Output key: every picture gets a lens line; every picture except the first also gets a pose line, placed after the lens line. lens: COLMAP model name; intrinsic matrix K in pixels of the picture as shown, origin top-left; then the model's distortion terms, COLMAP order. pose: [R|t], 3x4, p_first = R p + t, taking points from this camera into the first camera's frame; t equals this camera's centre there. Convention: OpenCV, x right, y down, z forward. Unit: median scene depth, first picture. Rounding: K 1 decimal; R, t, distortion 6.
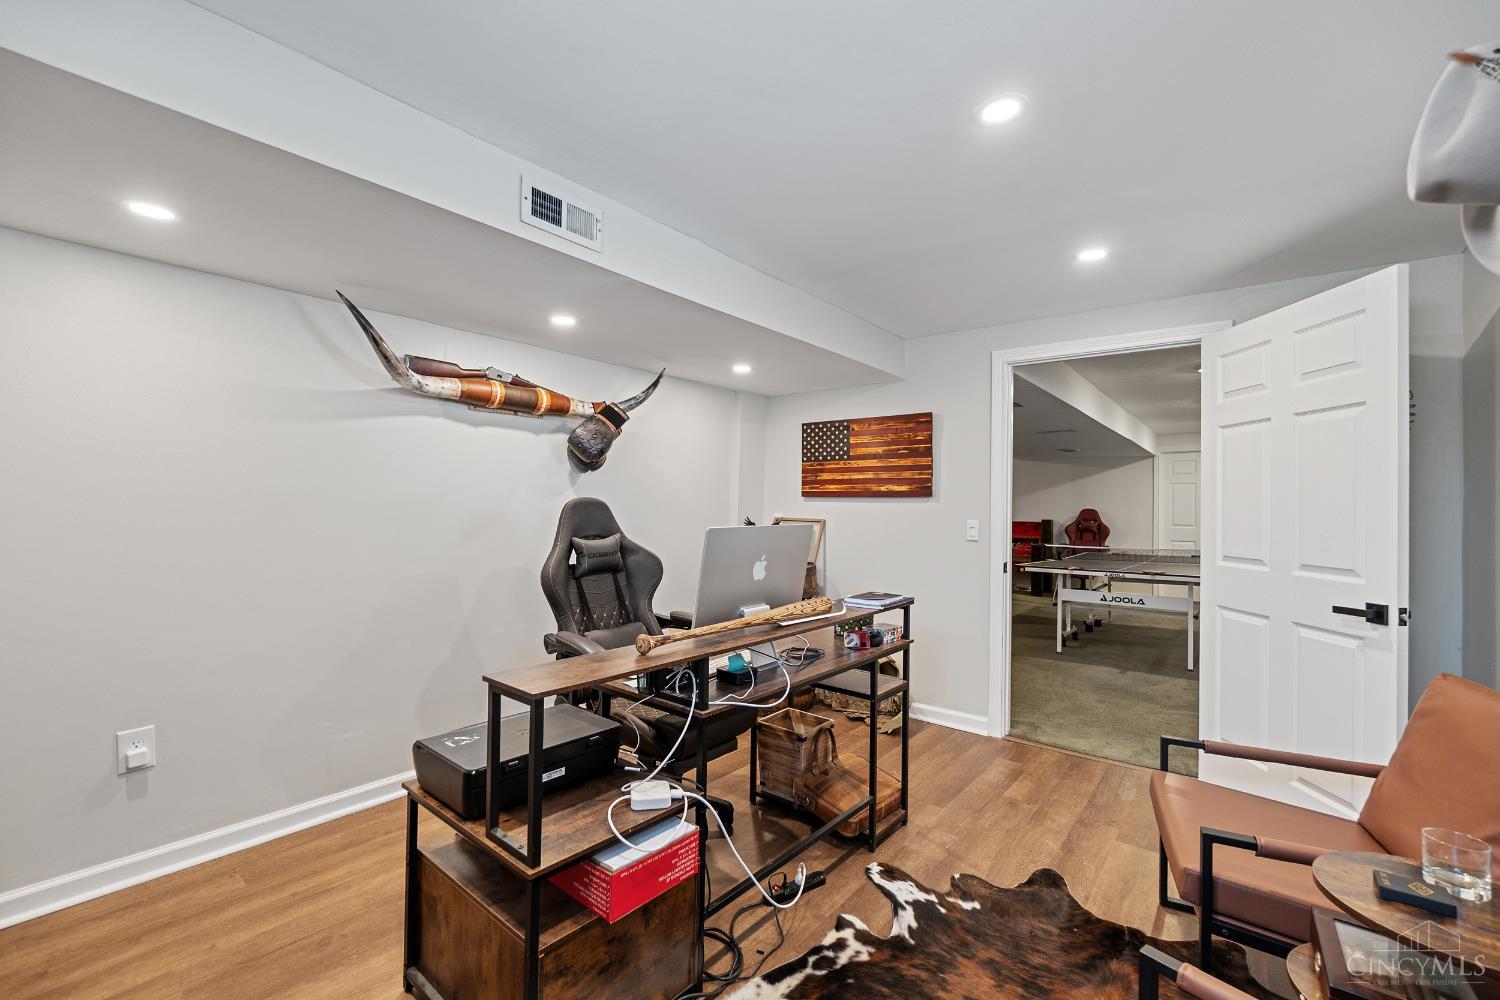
lens RADIAL K [[641.5, 0, 746.9], [0, 641.5, 495.6], [0, 0, 1]] dist [-0.002588, -0.000268]
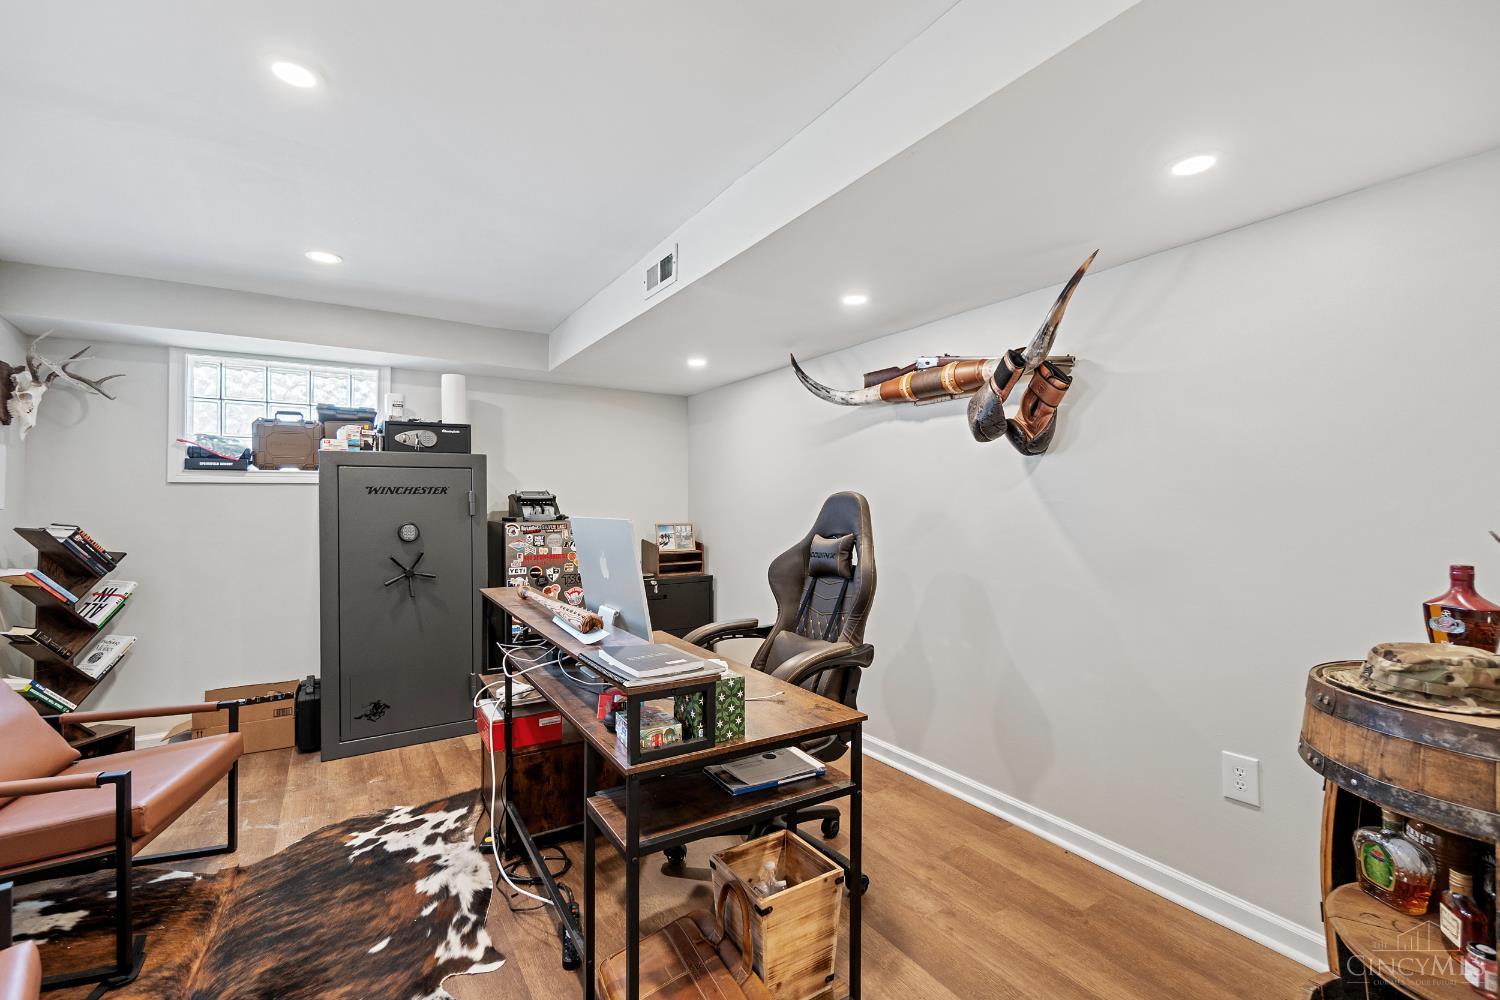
lens RADIAL K [[641.5, 0, 746.9], [0, 641.5, 495.6], [0, 0, 1]] dist [-0.002588, -0.000268]
pose [[-0.310589, -0.015615, -0.950416, 0.922987], [0.004952, 0.999825, -0.018045, 0.033246], [0.950532, -0.010311, -0.310457, 1.651684]]
